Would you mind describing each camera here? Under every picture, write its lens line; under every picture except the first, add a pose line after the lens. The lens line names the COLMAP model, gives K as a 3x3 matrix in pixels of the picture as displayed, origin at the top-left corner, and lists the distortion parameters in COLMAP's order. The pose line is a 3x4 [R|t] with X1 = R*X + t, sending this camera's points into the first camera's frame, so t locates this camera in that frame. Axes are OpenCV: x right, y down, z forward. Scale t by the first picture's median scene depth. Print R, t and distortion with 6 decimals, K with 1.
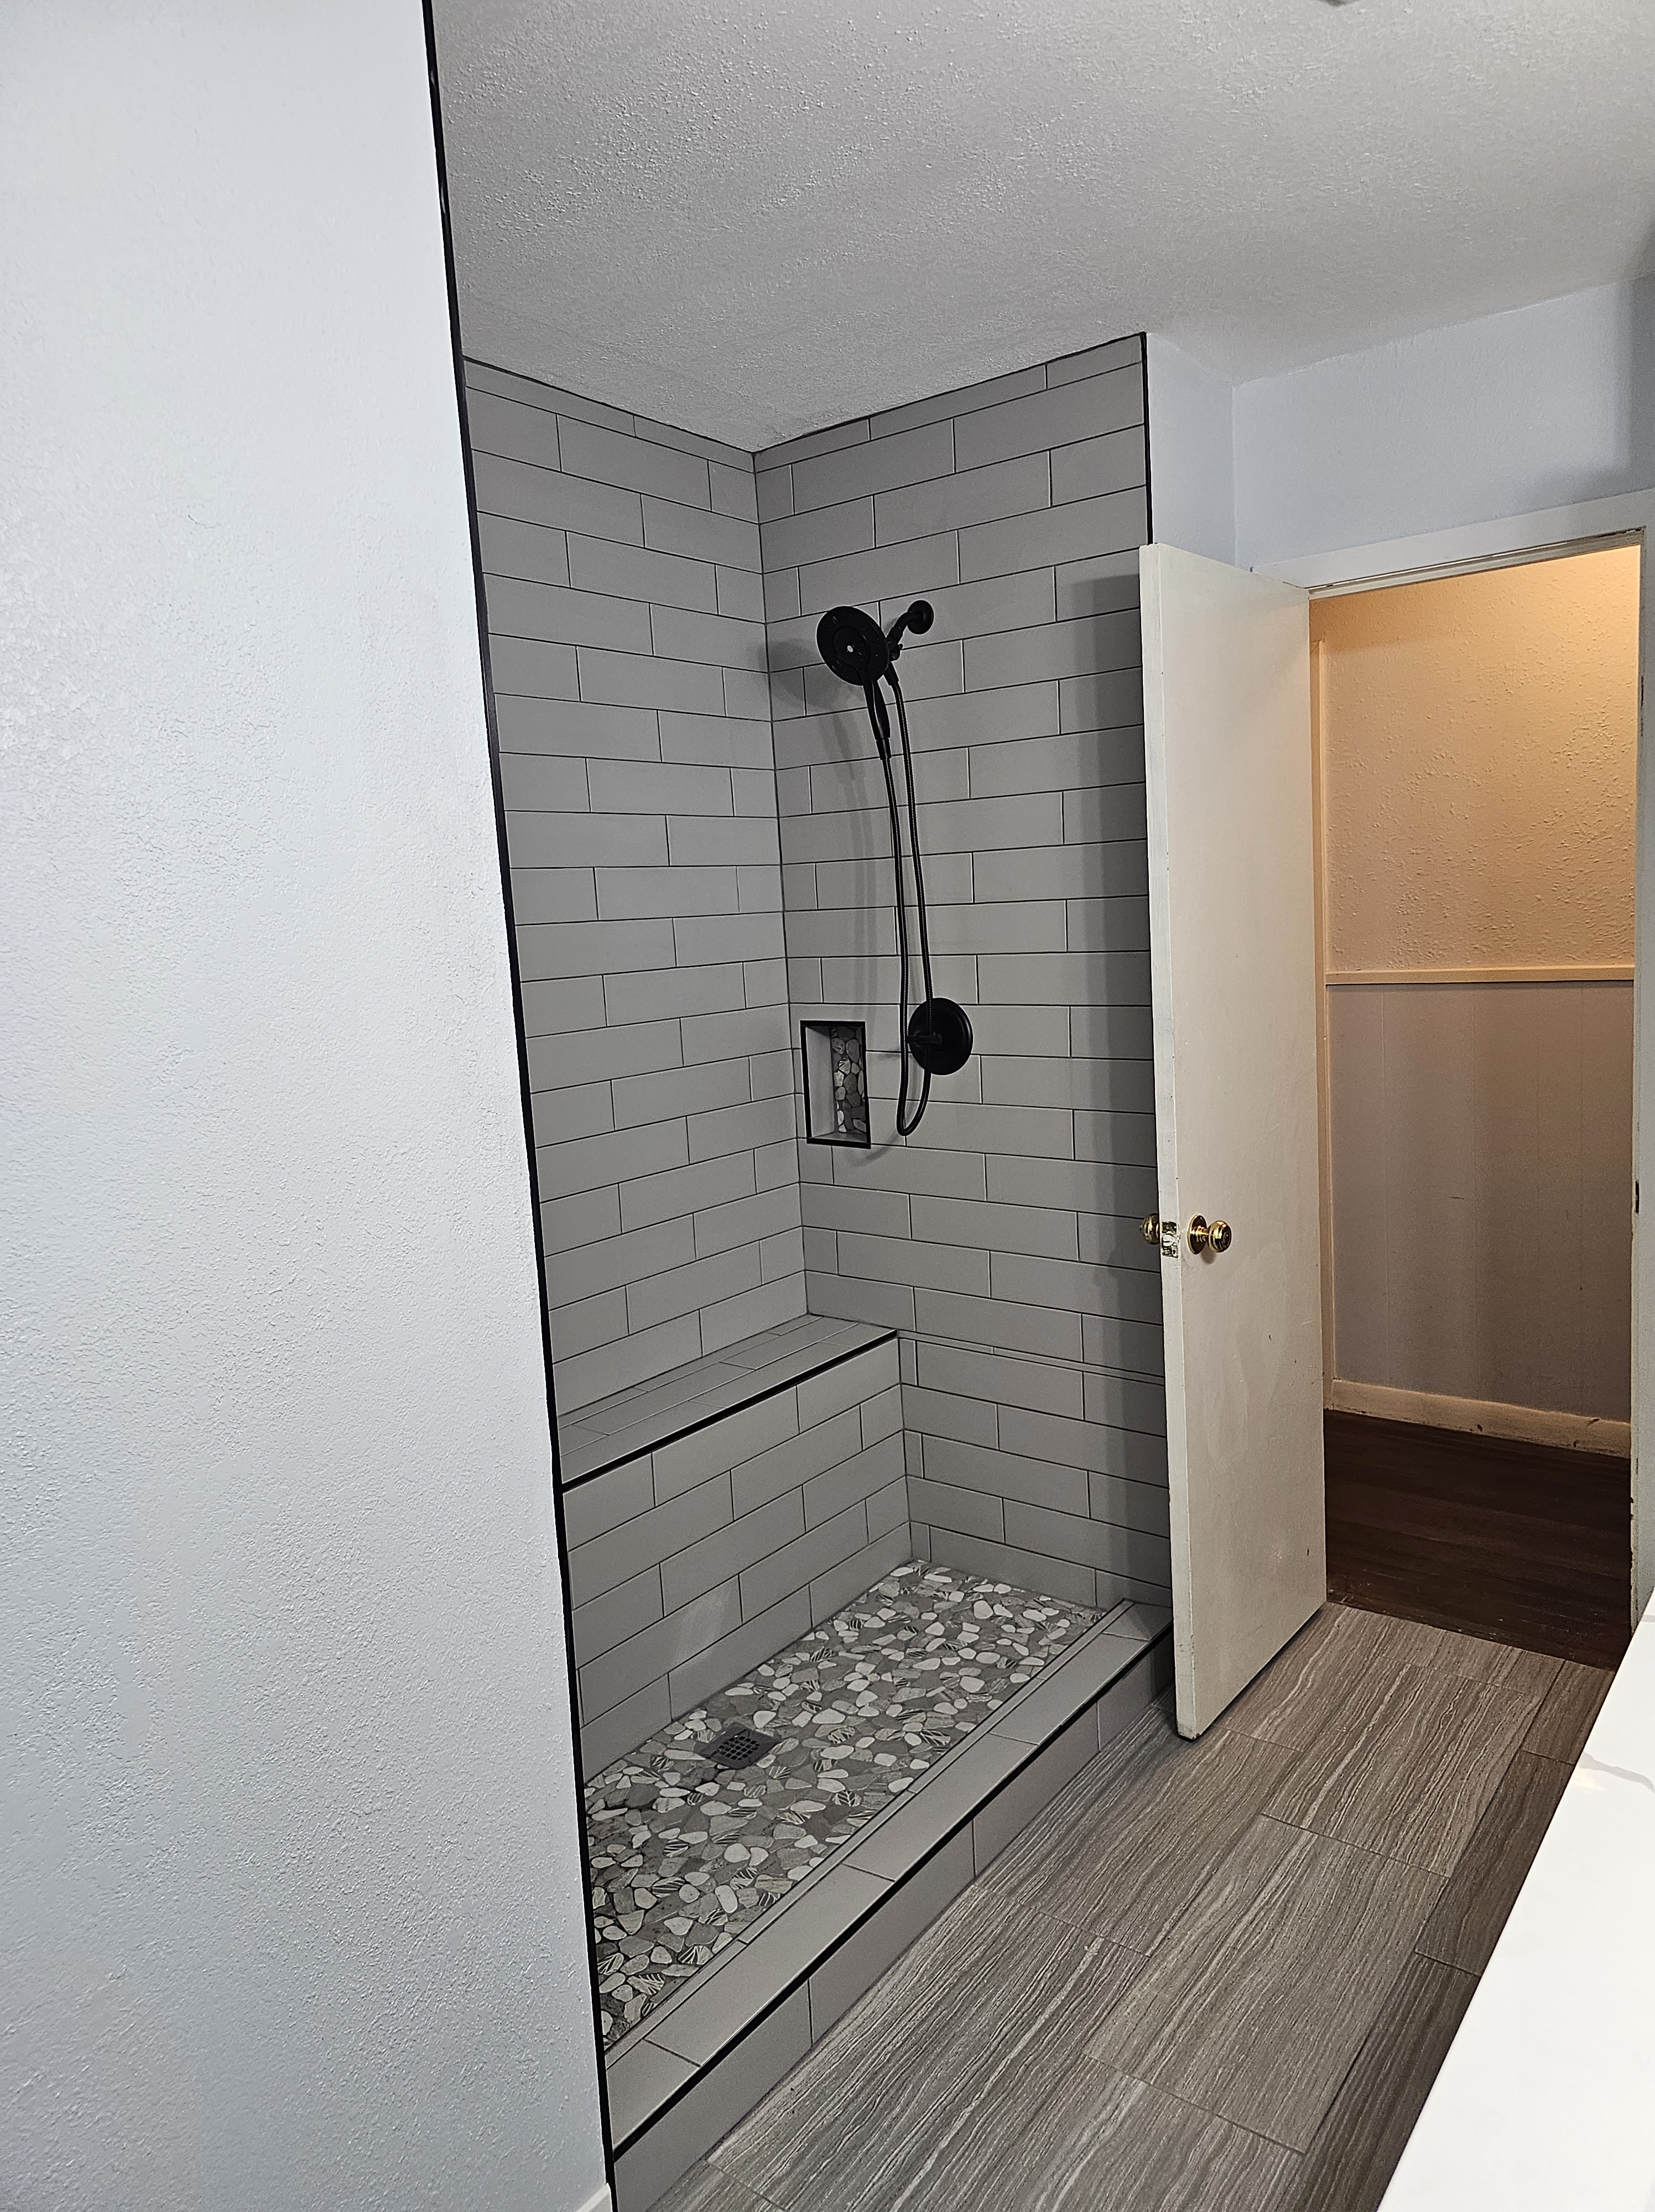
lens RADIAL K [[1476.8, 0, 827.5], [0, 1476.8, 1106.0], [0, 0, 1]] dist [0.051527, -0.002377]
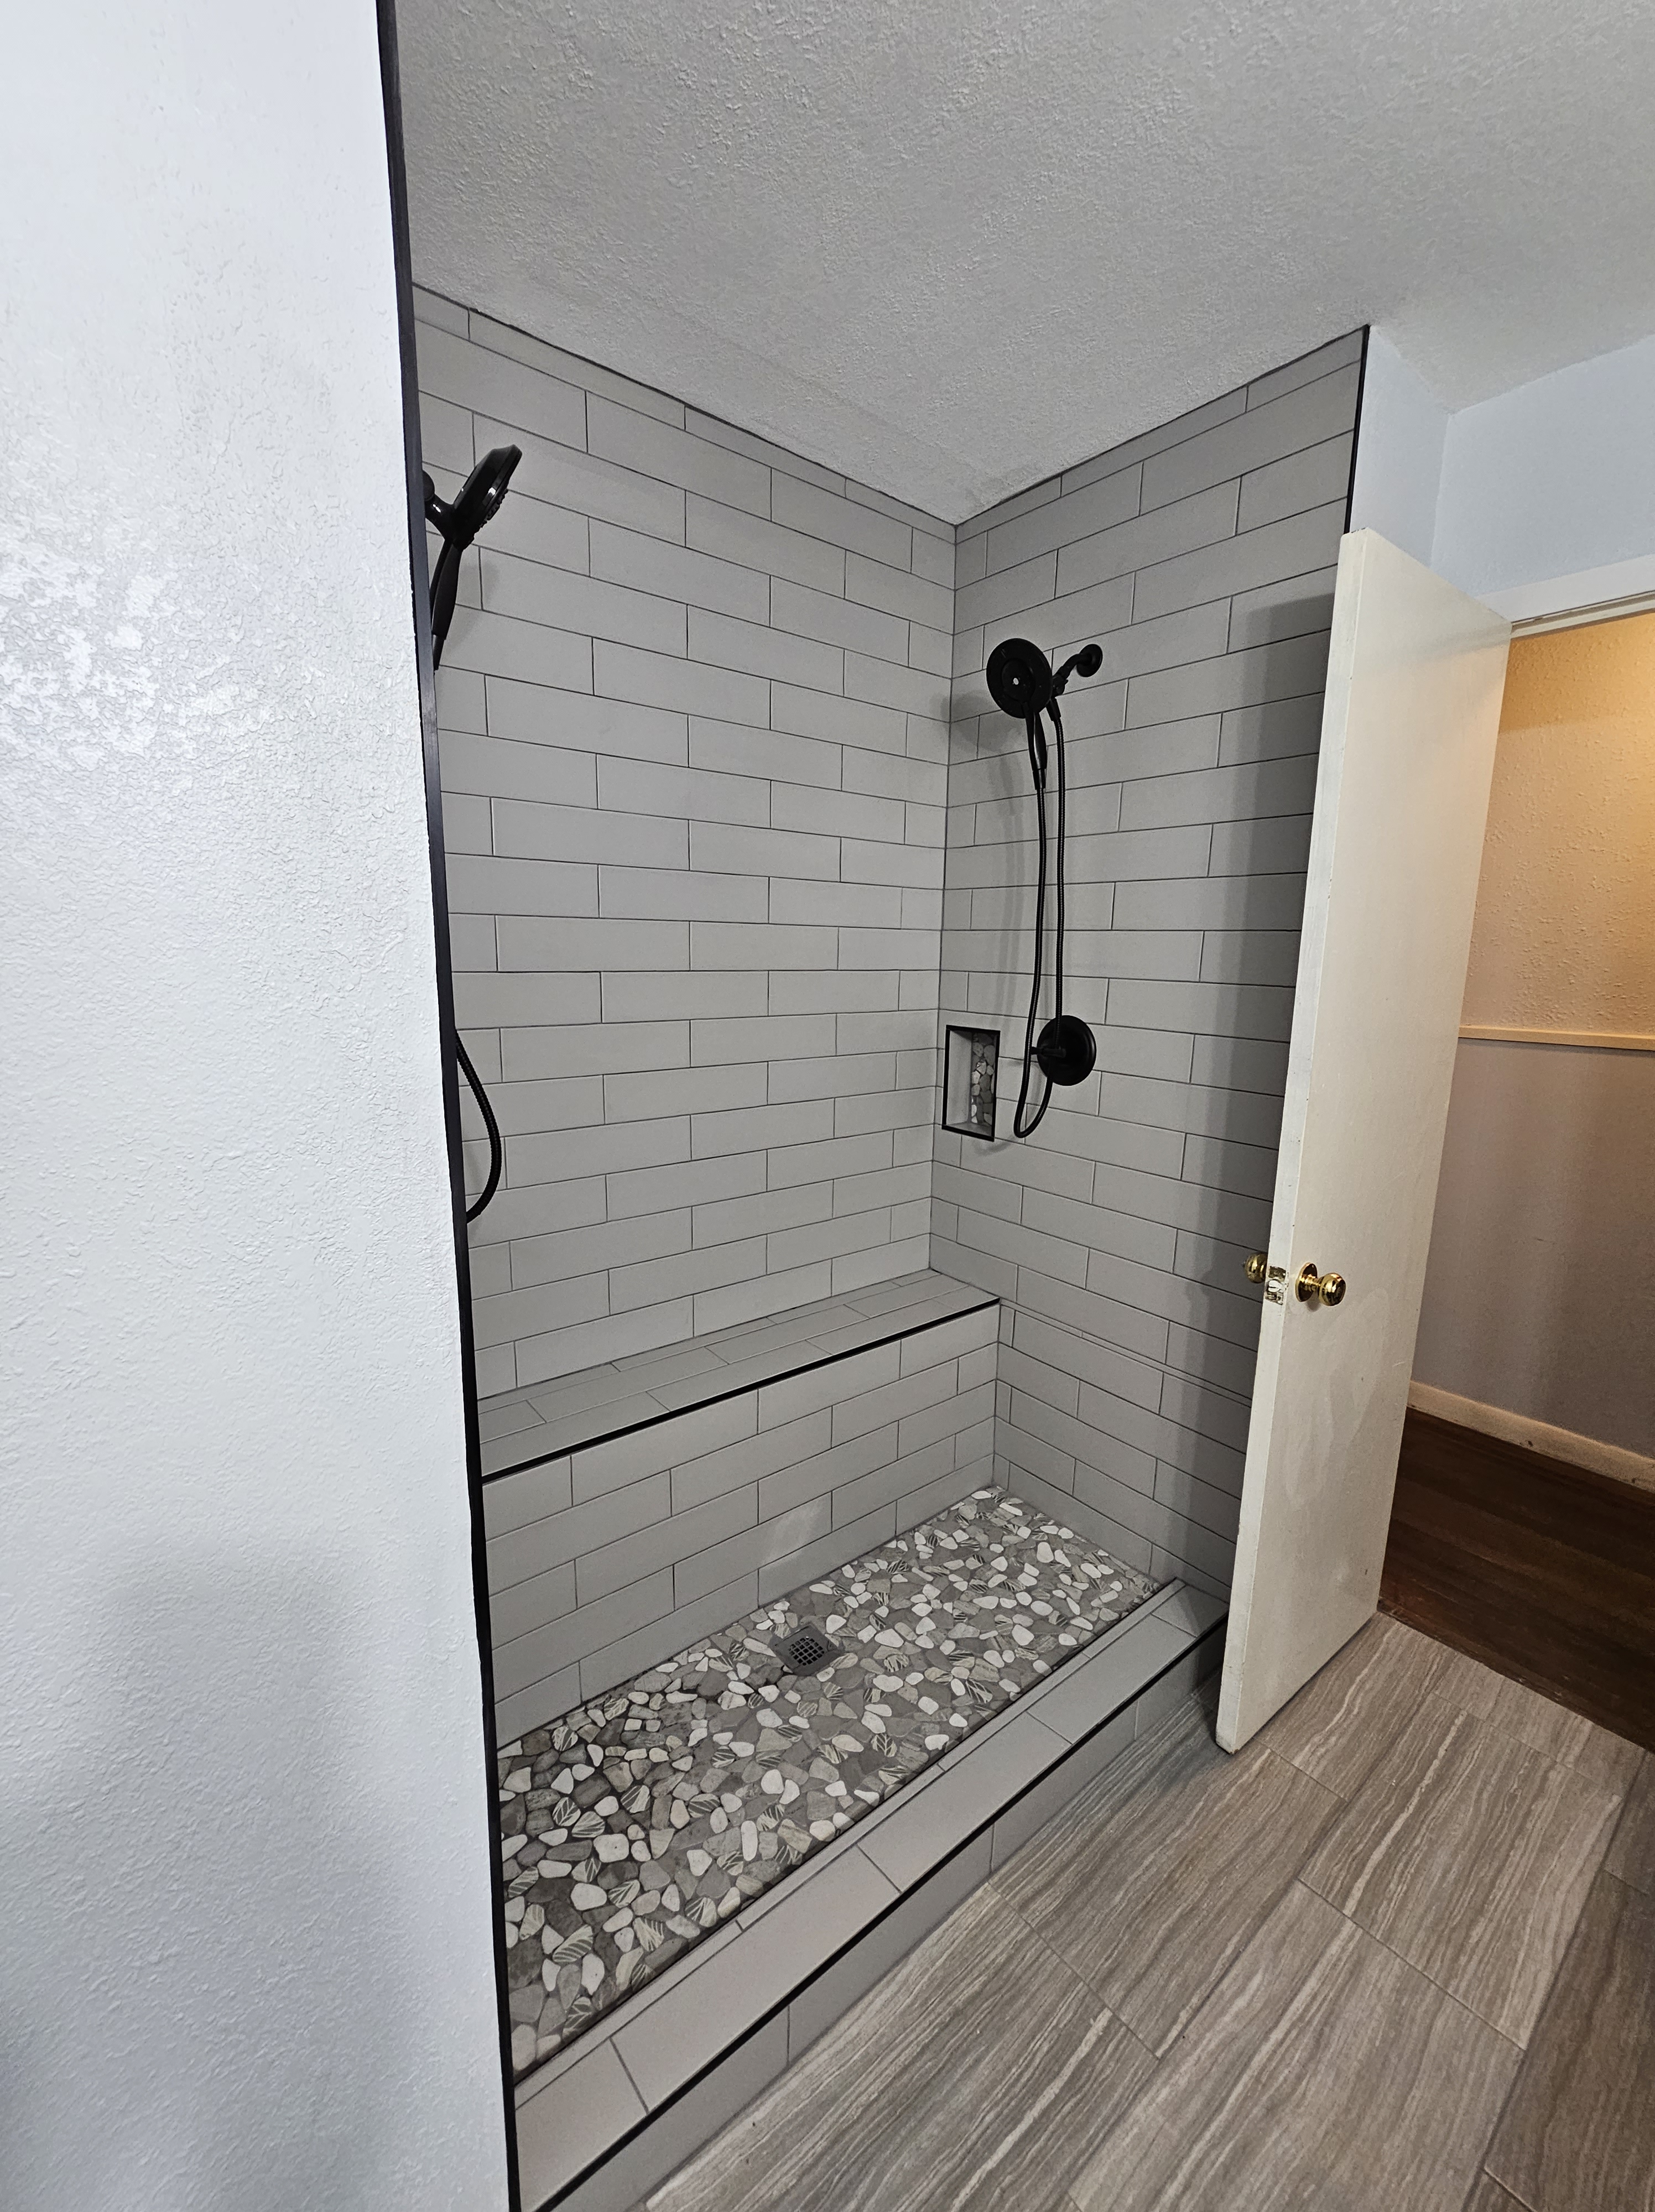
lens RADIAL K [[884.2, 0, 809.1], [0, 884.2, 1110.0], [0, 0, 1]] dist [0.001065, 0.000534]
pose [[0.968563, 0.110611, -0.222826, 0.046196], [-0.100056, 0.993281, 0.058148, -0.023793], [0.227760, -0.034025, 0.973123, 0.332146]]
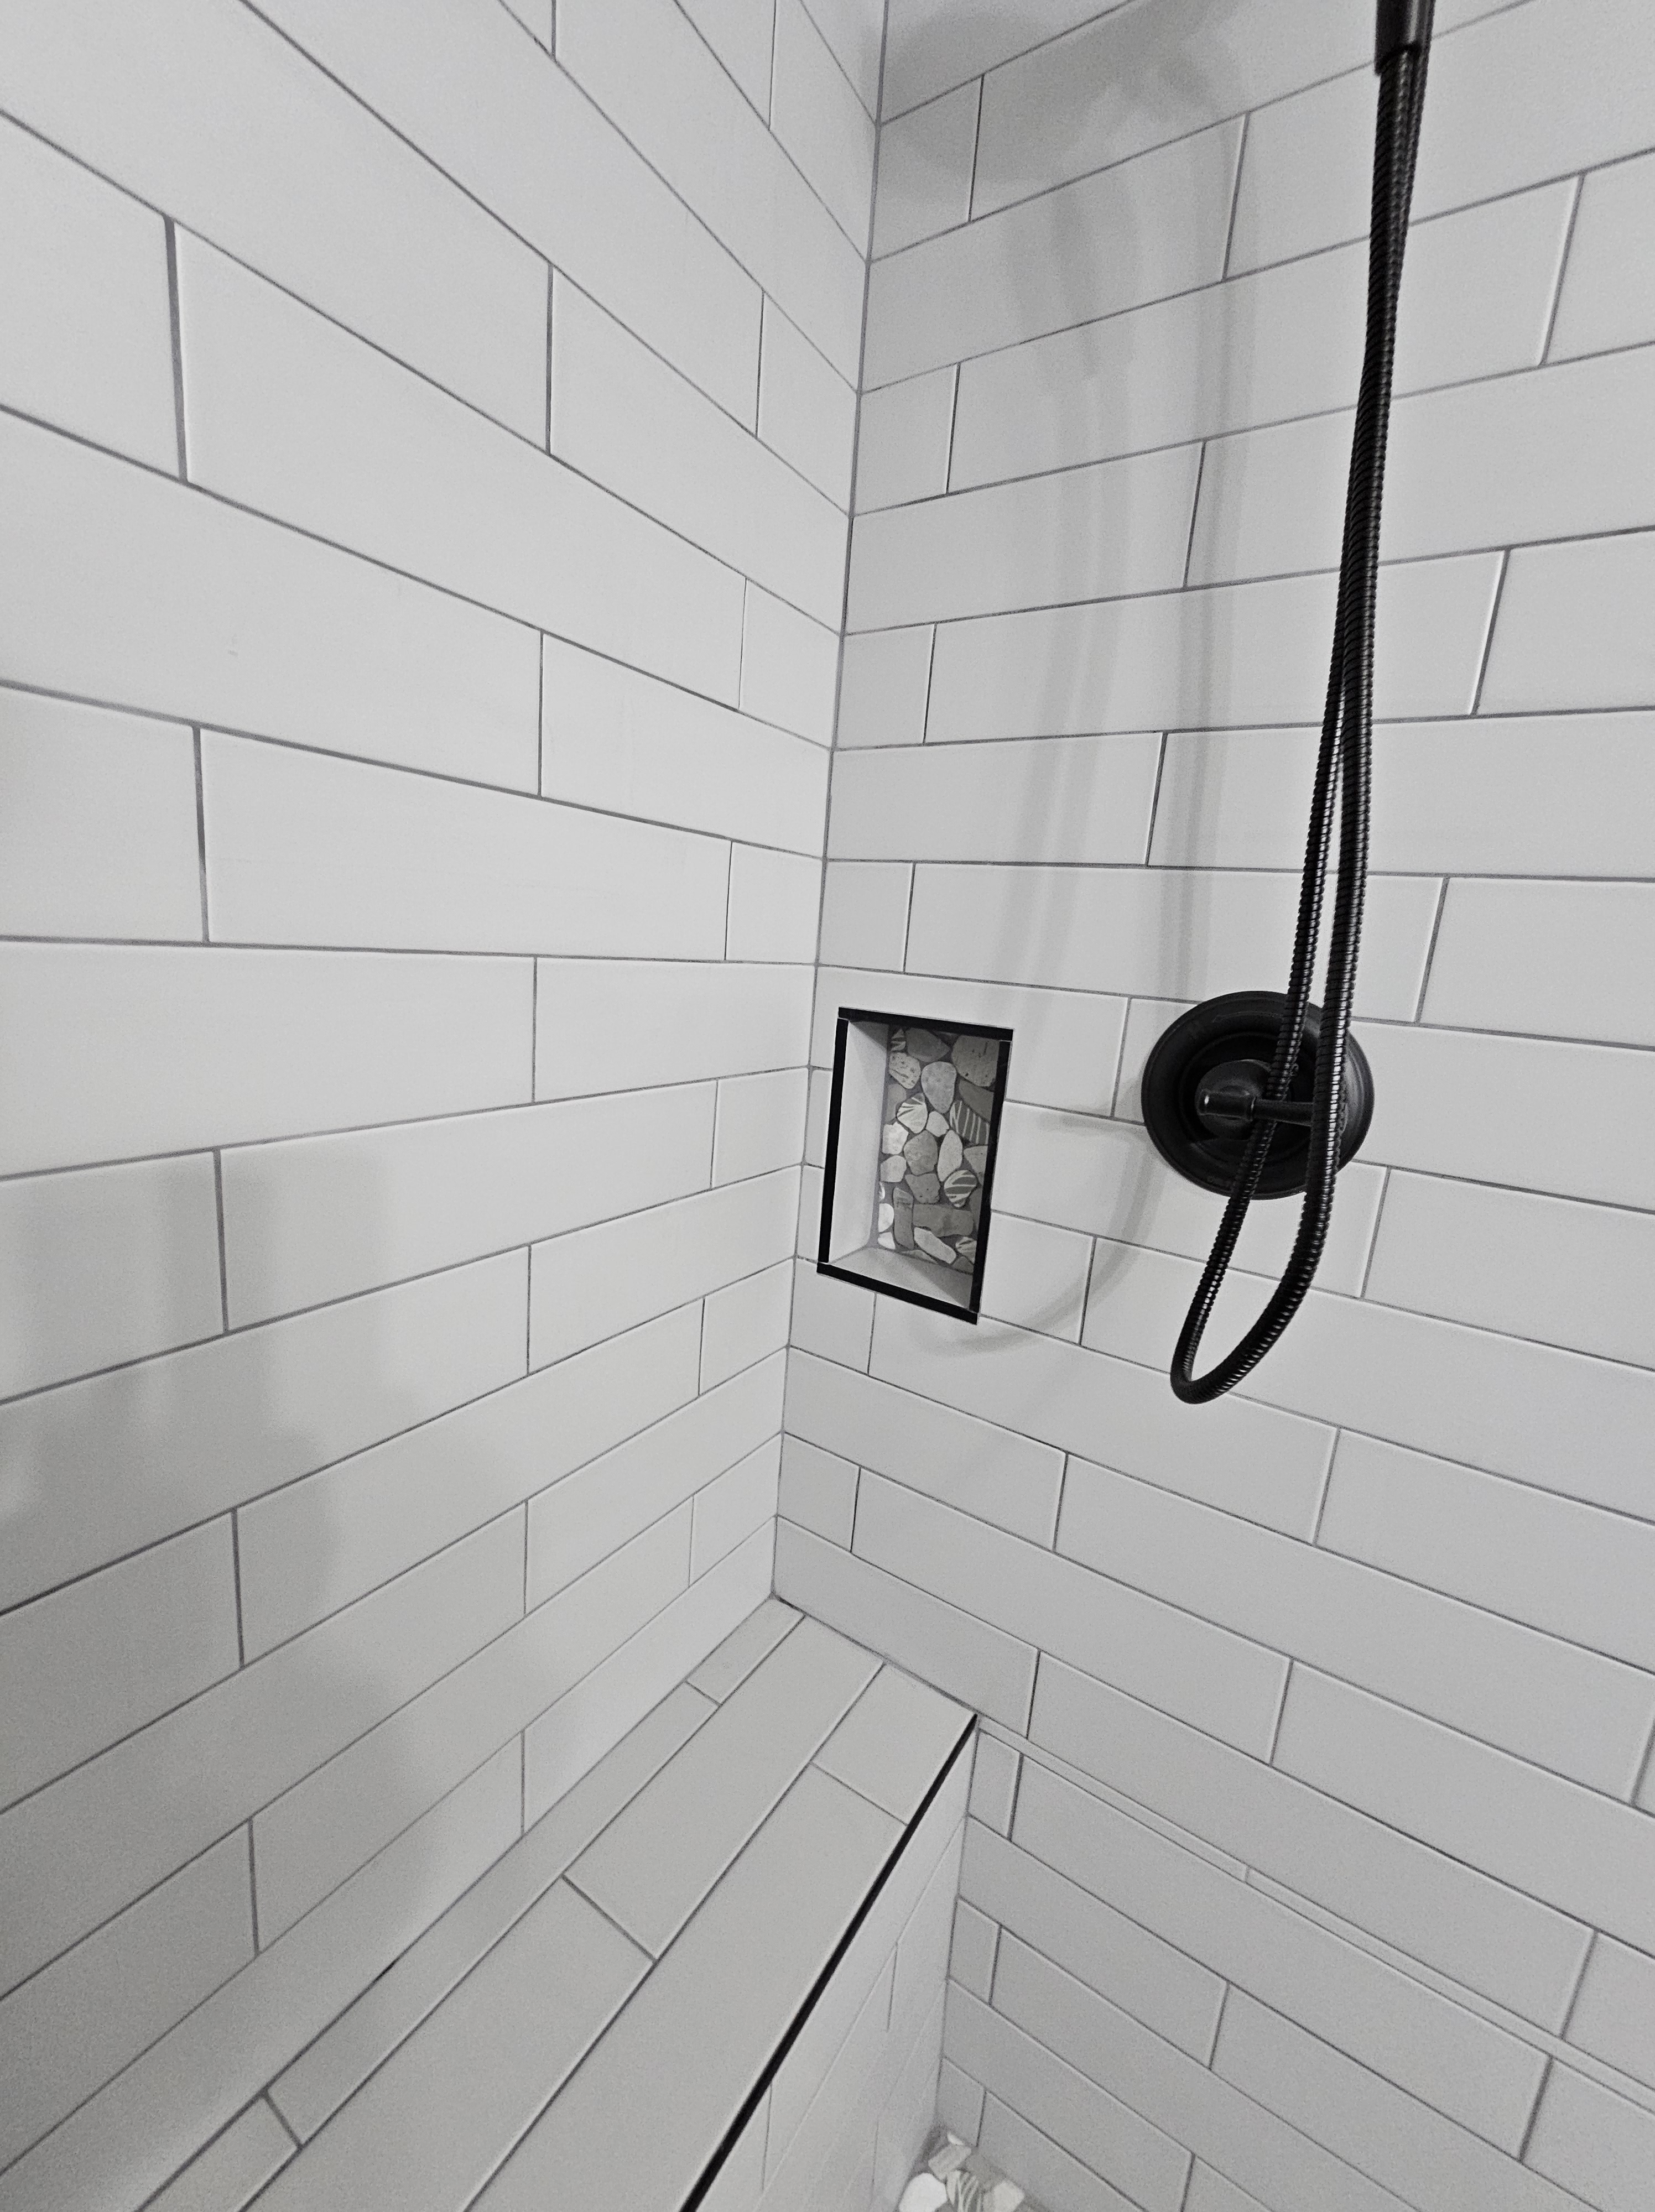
lens RADIAL K [[884.2, 0, 809.1], [0, 884.2, 1110.0], [0, 0, 1]] dist [0.001065, 0.000534]
pose [[0.988436, 0.108670, 0.105762, -0.059970], [-0.113691, 0.992600, 0.042648, -0.043174], [-0.100344, -0.054179, 0.993477, 0.849676]]
